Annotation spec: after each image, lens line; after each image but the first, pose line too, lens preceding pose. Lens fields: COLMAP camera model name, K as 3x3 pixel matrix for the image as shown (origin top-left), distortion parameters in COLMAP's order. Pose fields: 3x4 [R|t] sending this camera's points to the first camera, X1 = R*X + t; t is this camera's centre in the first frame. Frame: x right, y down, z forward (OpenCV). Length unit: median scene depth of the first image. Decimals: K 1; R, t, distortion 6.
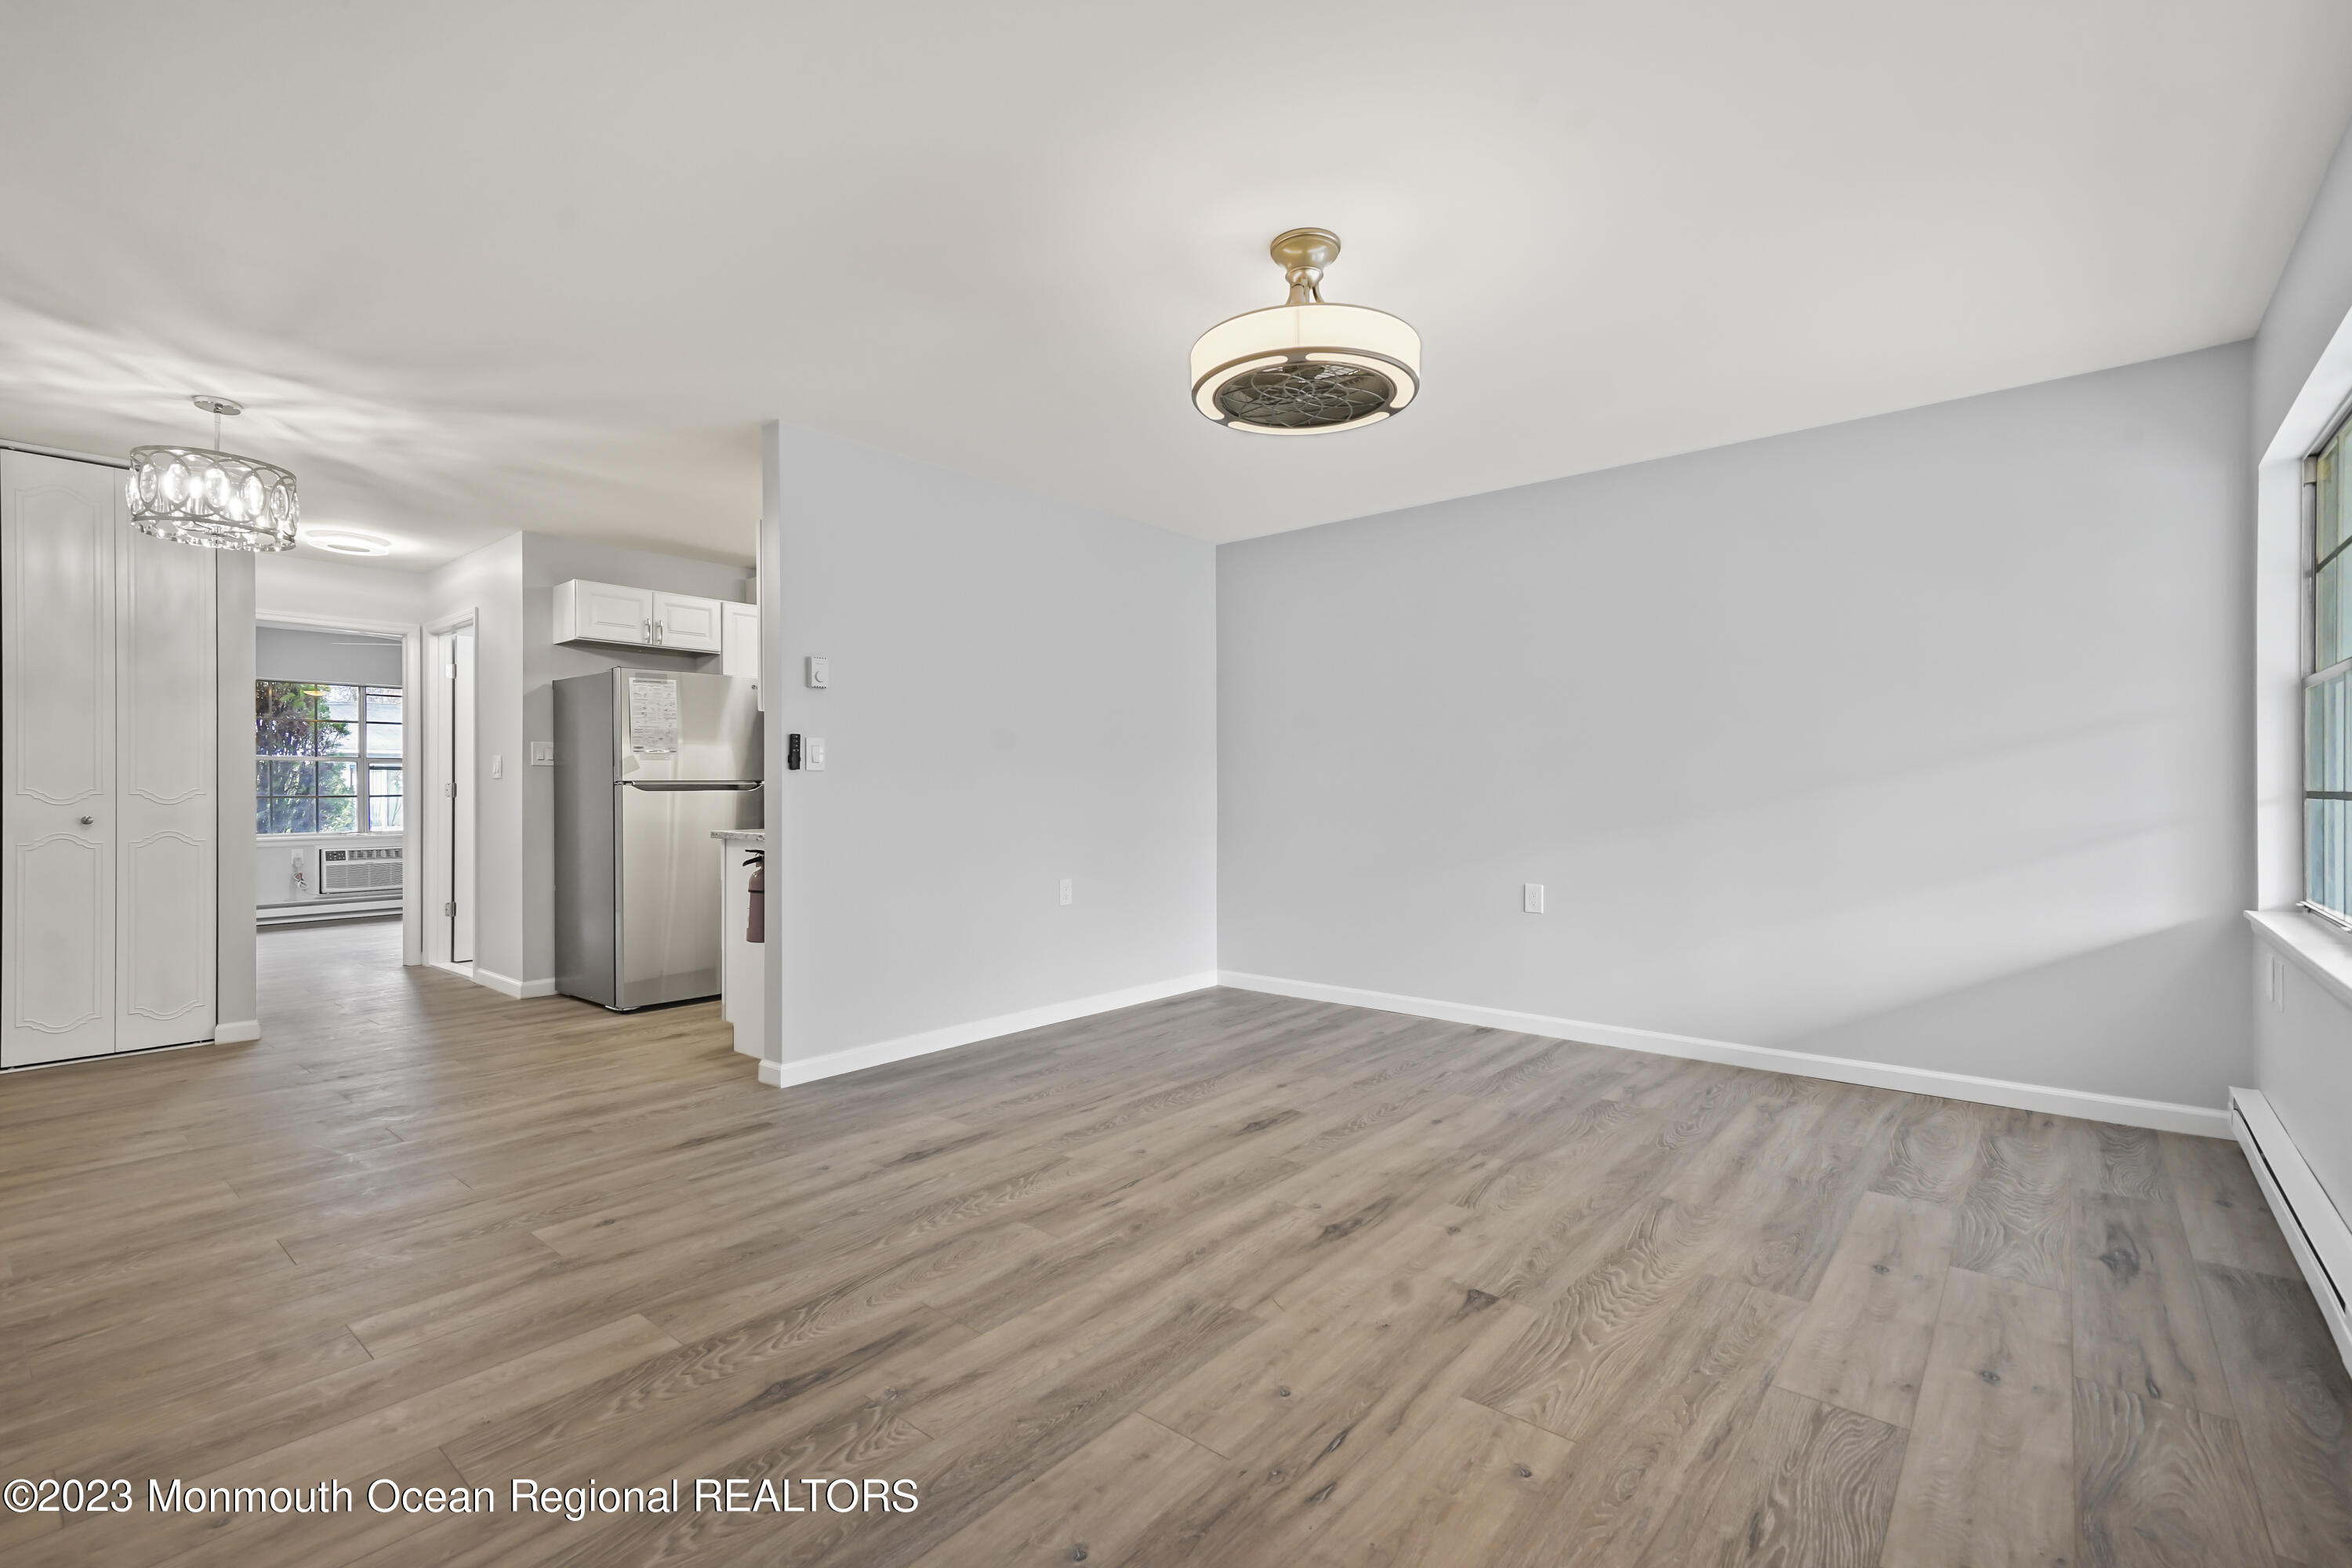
lens RADIAL K [[1059.7, 0, 1170.3], [0, 1059.7, 778.6], [0, 0, 1]] dist [0.009516, 0.002694]
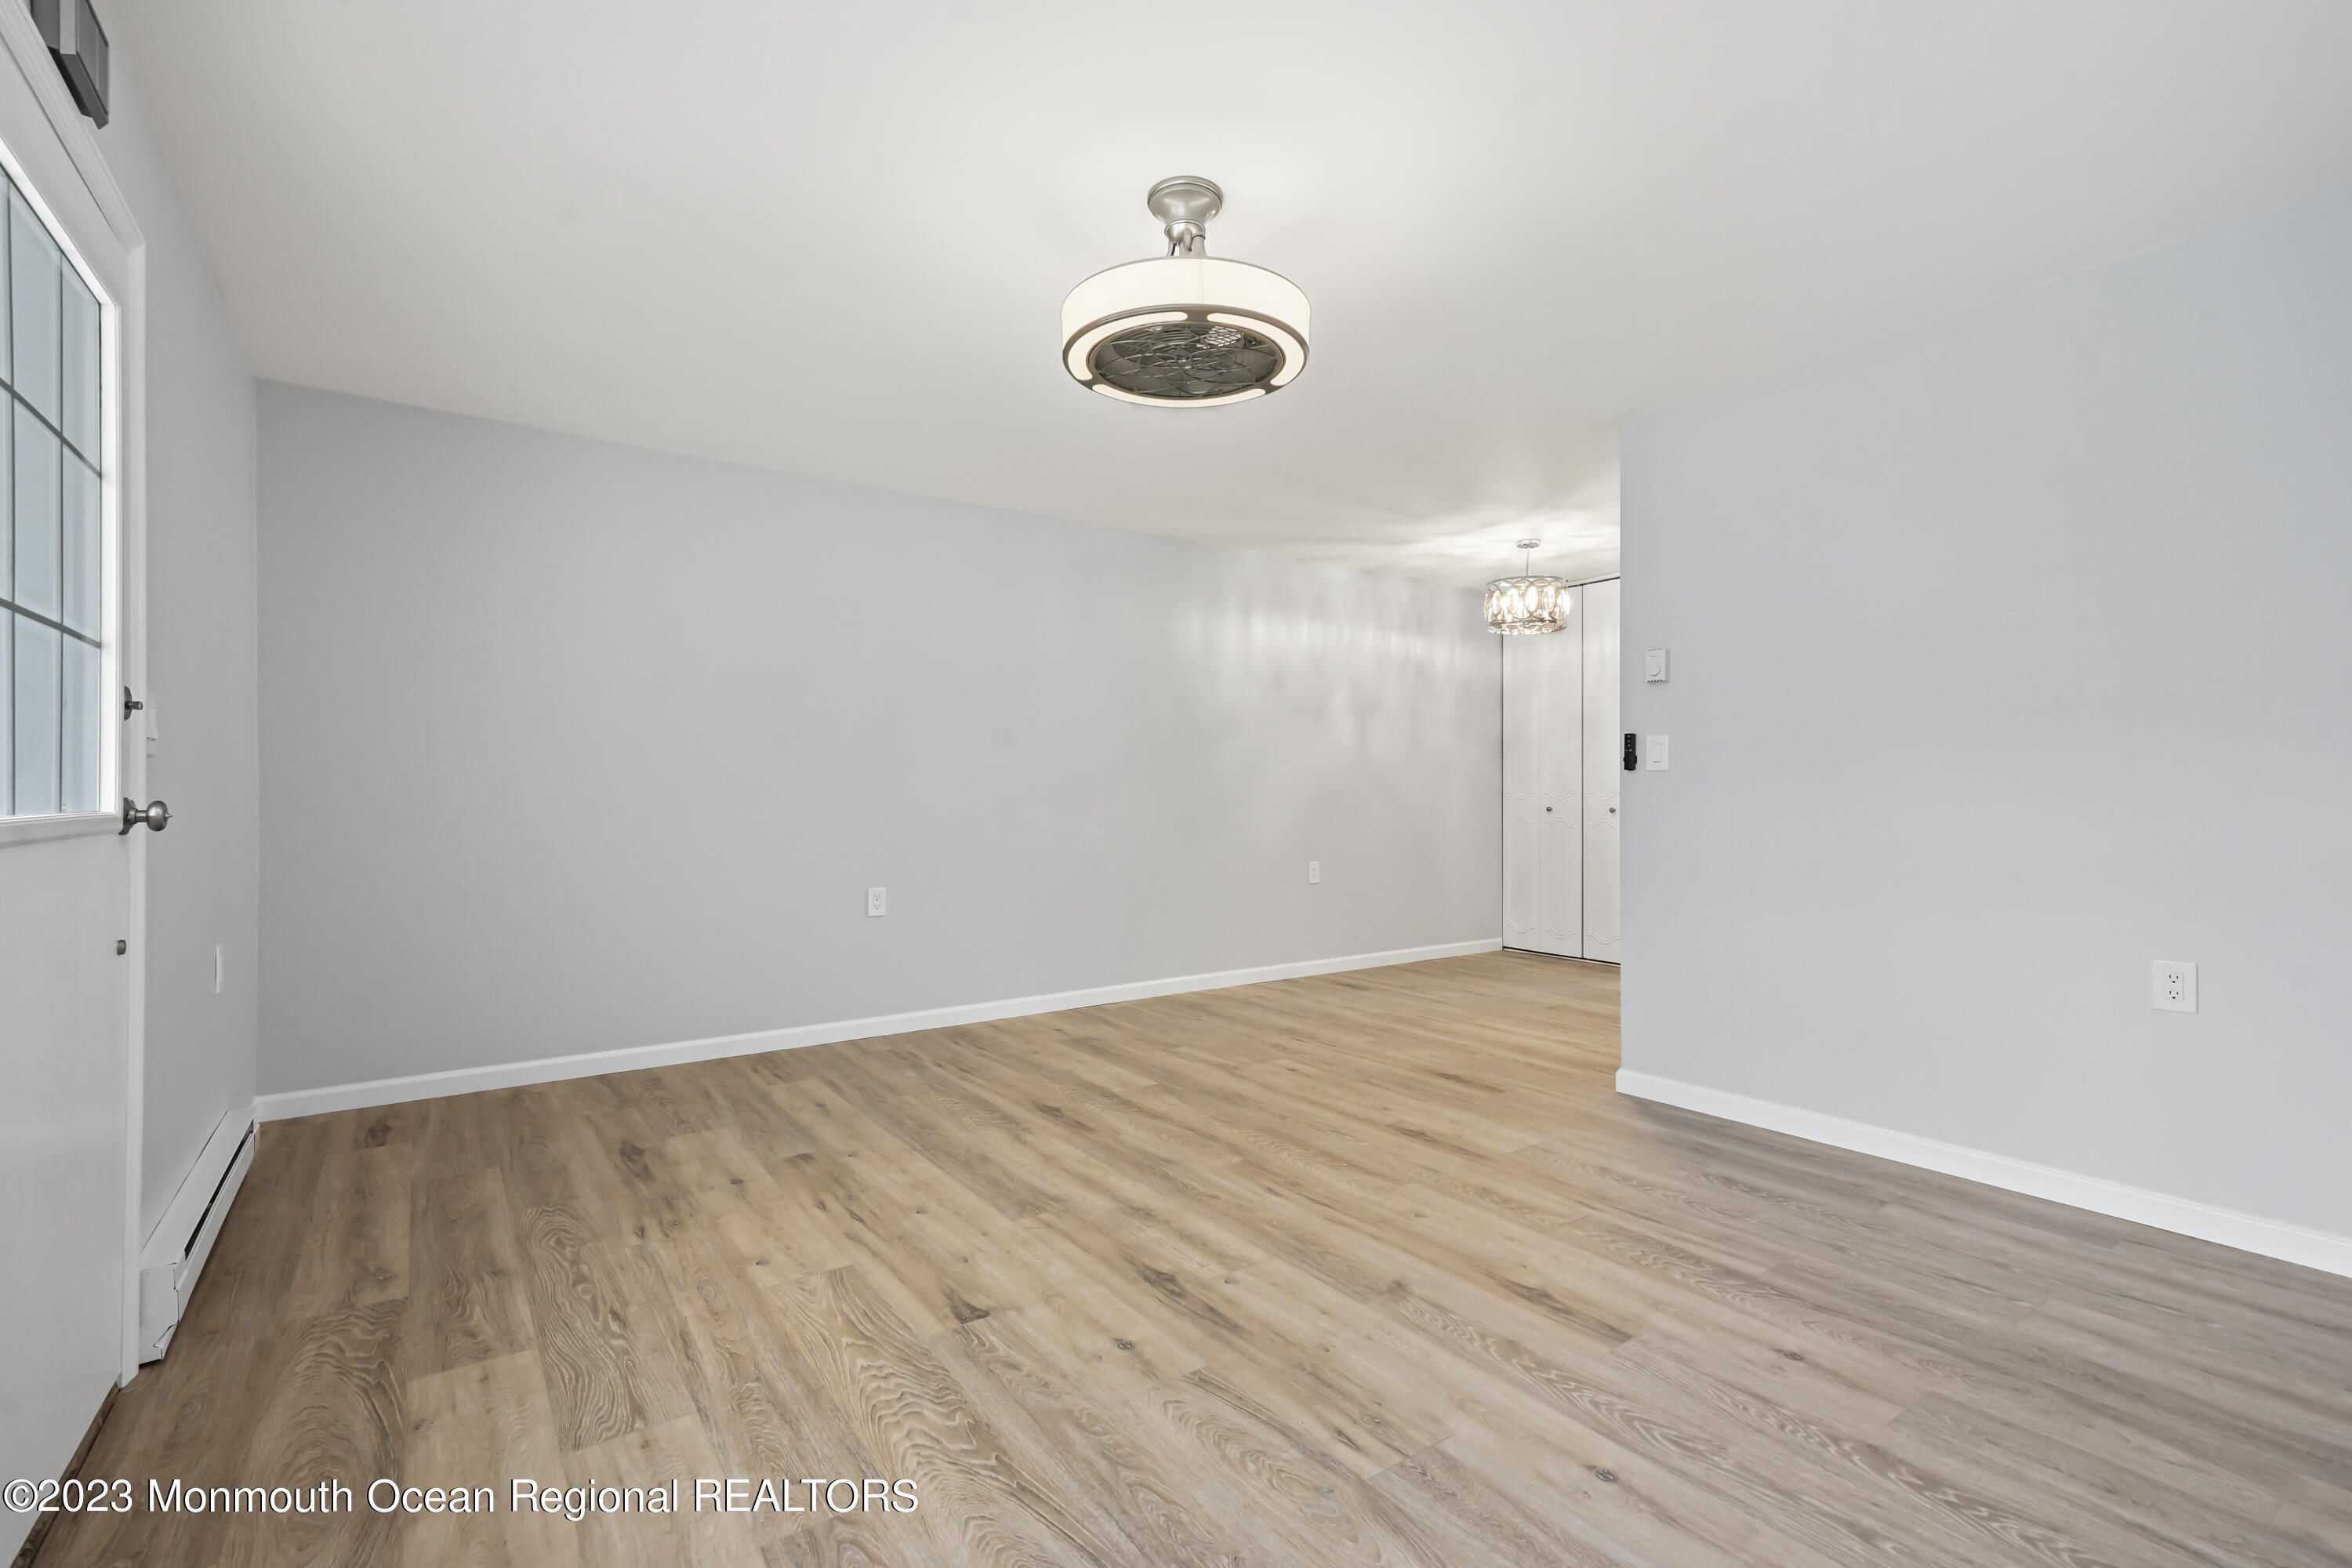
lens RADIAL K [[1059.7, 0, 1155.1], [0, 1059.7, 777.6], [0, 0, 1]] dist [0.009516, 0.002694]
pose [[-0.264021, -0.011861, -0.964444, 0.942063], [0.010685, 0.999827, -0.015221, 0.011291], [0.964458, -0.014323, -0.263849, 1.127988]]
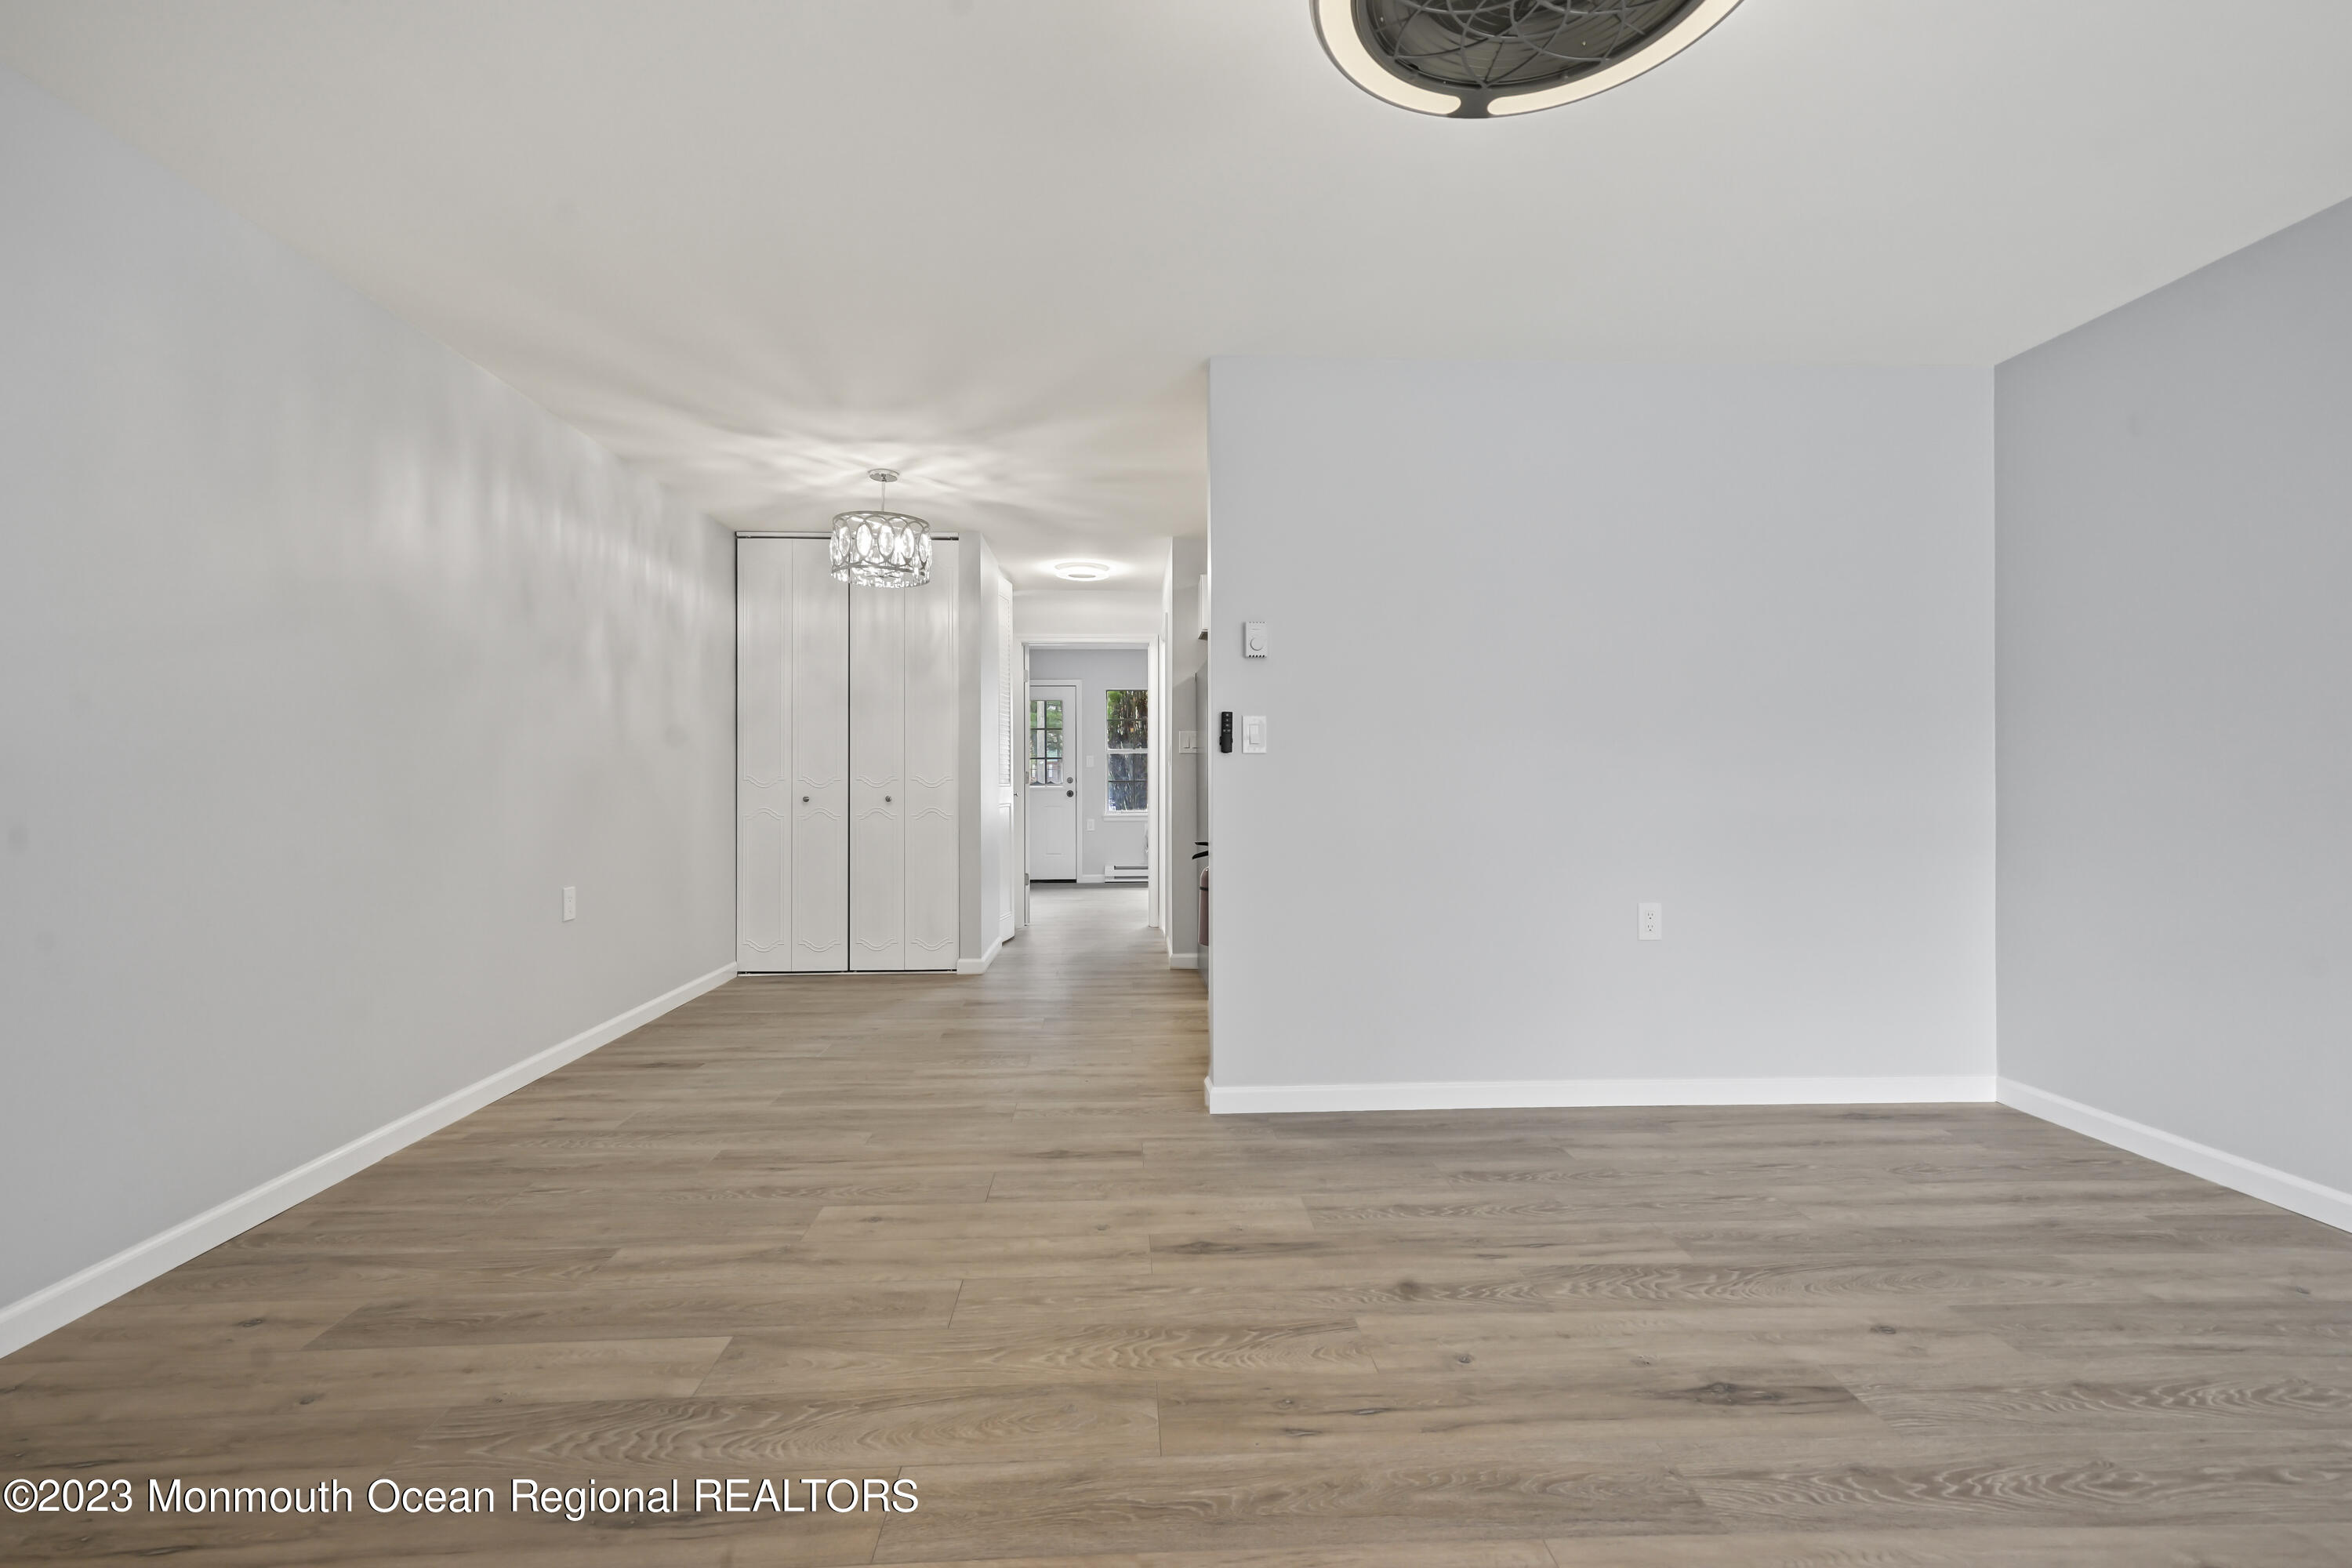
lens RADIAL K [[1059.7, 0, 1164.8], [0, 1059.7, 772.8], [0, 0, 1]] dist [0.009516, 0.002694]
pose [[0.677327, -0.003285, -0.735675, 0.344370], [0.009736, 0.999942, 0.004498, 0.004186], [0.735617, -0.010210, 0.677320, 0.498473]]
